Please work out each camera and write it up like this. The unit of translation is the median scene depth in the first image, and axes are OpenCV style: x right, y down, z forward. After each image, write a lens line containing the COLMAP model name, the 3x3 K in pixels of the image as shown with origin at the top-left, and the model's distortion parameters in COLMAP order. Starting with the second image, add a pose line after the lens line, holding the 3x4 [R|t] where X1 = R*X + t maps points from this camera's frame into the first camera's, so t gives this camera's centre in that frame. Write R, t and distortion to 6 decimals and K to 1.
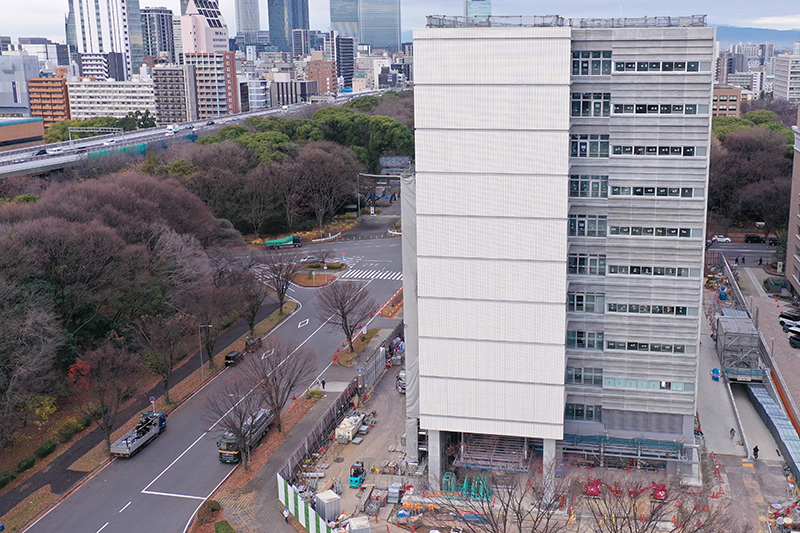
lens RADIAL K [[924.5, 0, 424.4], [0, 924.5, 265.5], [0, 0, 1]] dist [0.010634, 0.019678]
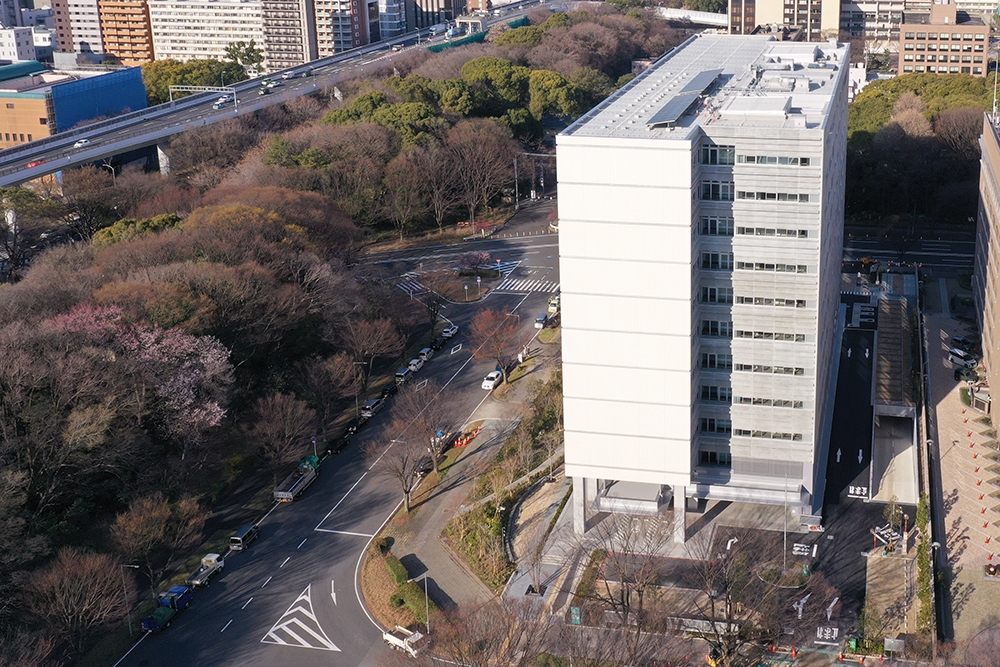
lens RADIAL K [[1293.1, 0, 620.3], [0, 1293.1, 286.8], [0, 0, 1]] dist [0.005125, 0.013895]
pose [[0.999990, 0.001849, 0.004153, 0.011974], [-0.002142, 0.997417, 0.071790, -0.035985], [-0.004010, -0.071798, 0.997411, -0.119718]]
